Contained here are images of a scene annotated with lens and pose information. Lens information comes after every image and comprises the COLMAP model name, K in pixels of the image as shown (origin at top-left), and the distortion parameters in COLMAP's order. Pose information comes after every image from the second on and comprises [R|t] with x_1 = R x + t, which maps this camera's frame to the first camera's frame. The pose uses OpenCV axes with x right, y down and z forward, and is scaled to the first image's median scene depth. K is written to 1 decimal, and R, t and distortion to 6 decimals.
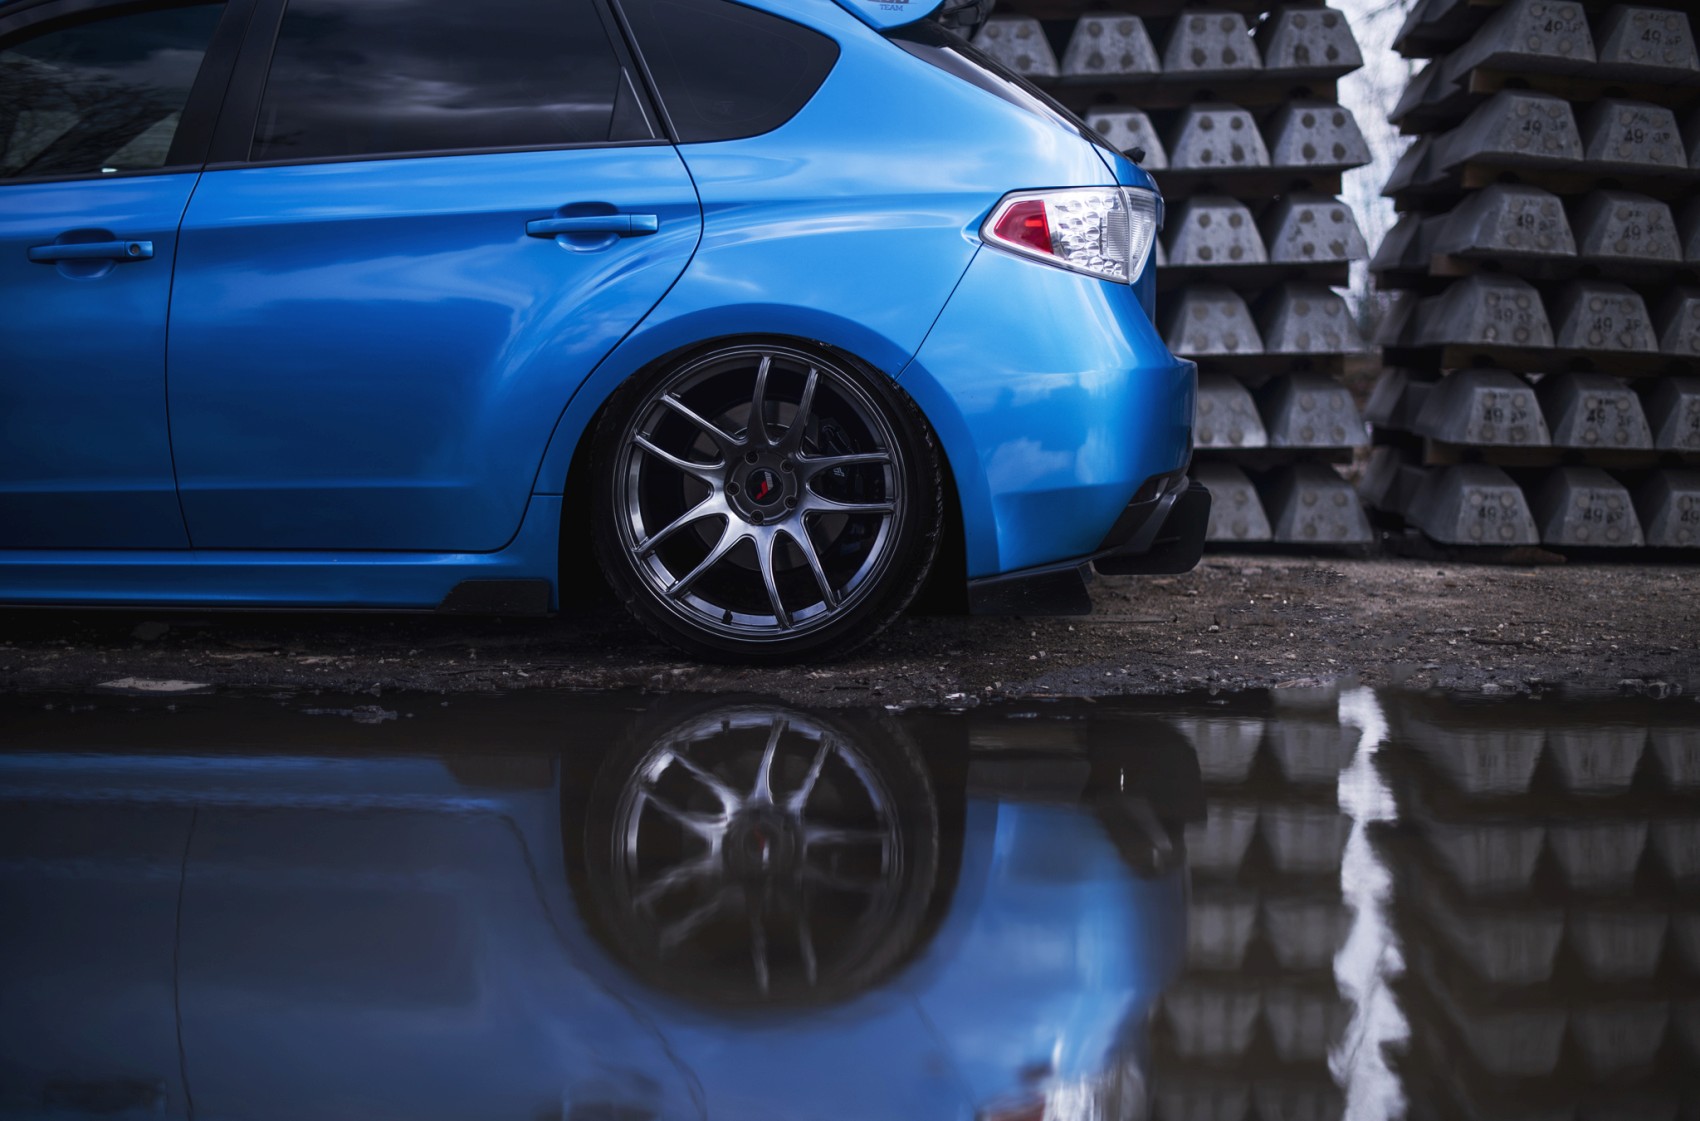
lens RADIAL K [[2532.4, 0, 845.5], [0, 2532.4, 542.6], [0, 0, 1]] dist [-0.180855, 0.220674]
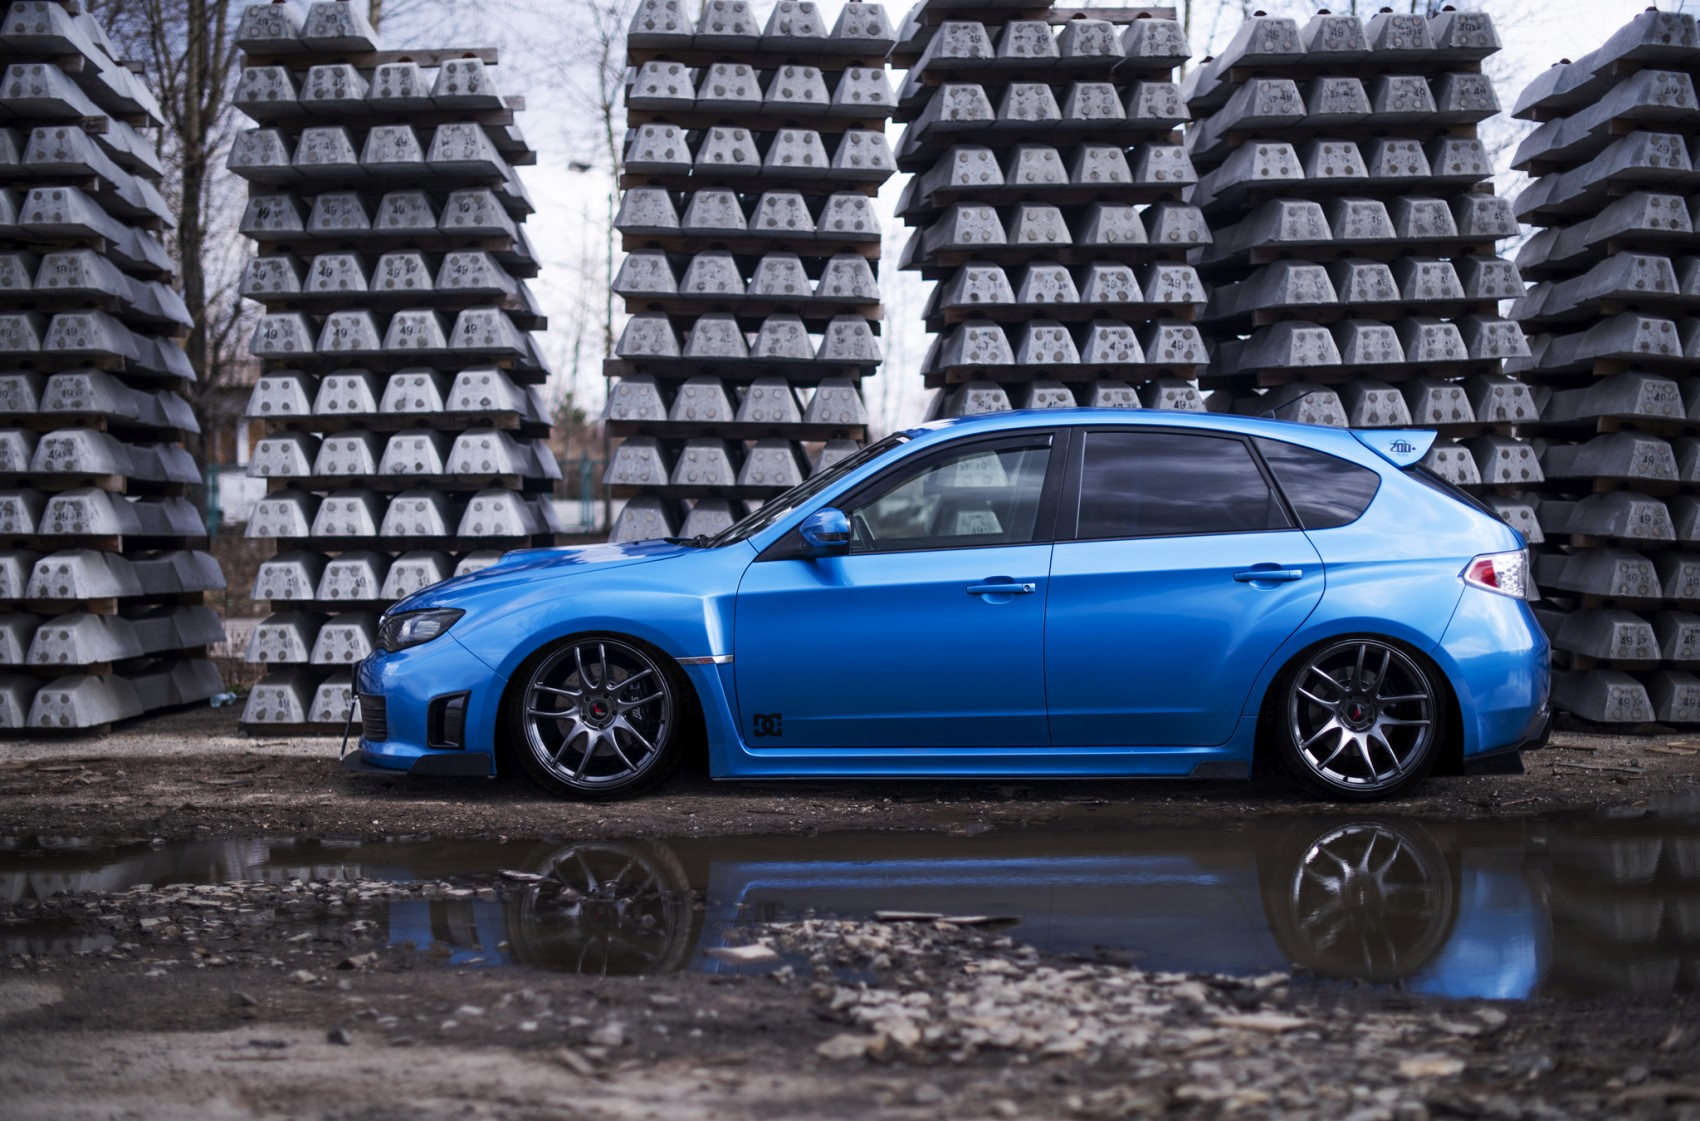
lens RADIAL K [[2532.4, 0, 845.5], [0, 2532.4, 542.6], [0, 0, 1]] dist [-0.180855, 0.220674]
pose [[0.998241, -0.007339, 0.058825, -0.516472], [0.010796, 0.998219, -0.058672, -0.039928], [-0.058290, 0.059204, 0.996543, -0.867363]]
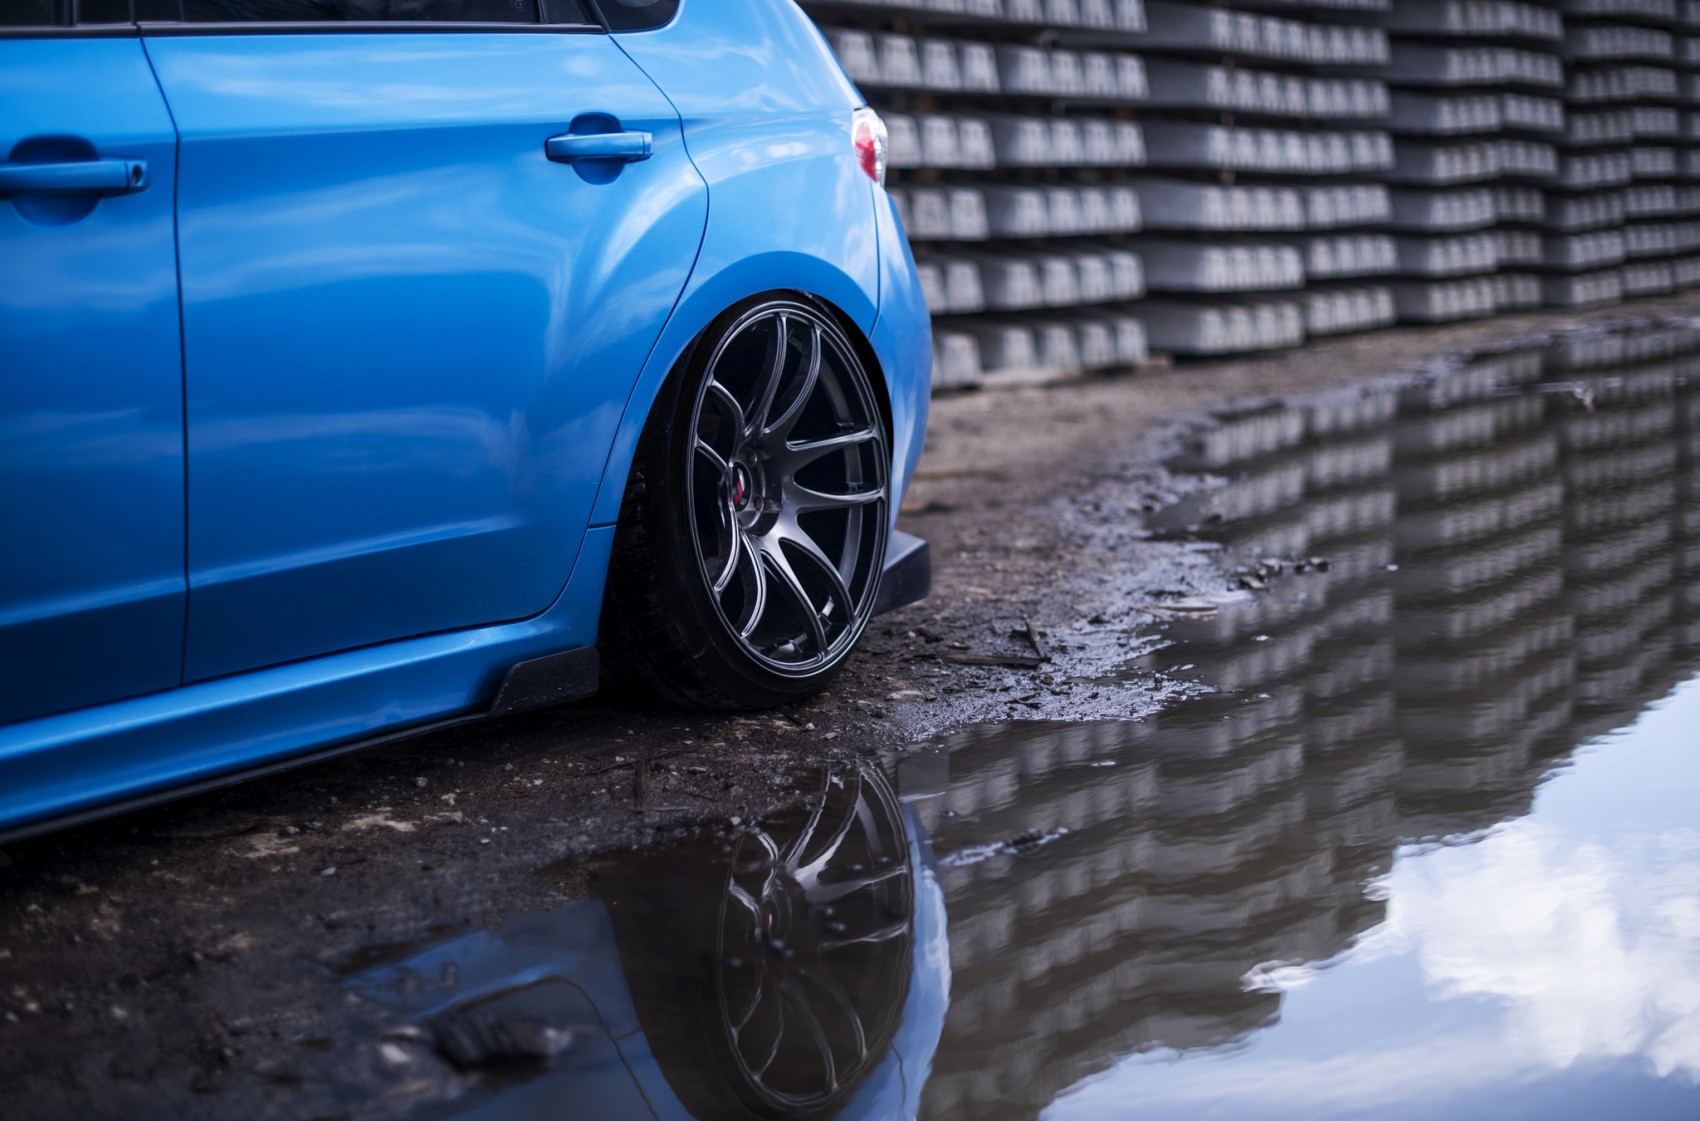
lens RADIAL K [[2418.6, 0, 901.8], [0, 2418.6, 557.3], [0, 0, 1]] dist [-0.153424, 0.123532]
pose [[0.462908, -0.128502, 0.877043, -0.664967], [0.059597, 0.991709, 0.113847, -0.080441], [-0.884401, -0.000432, 0.466728, 0.589167]]
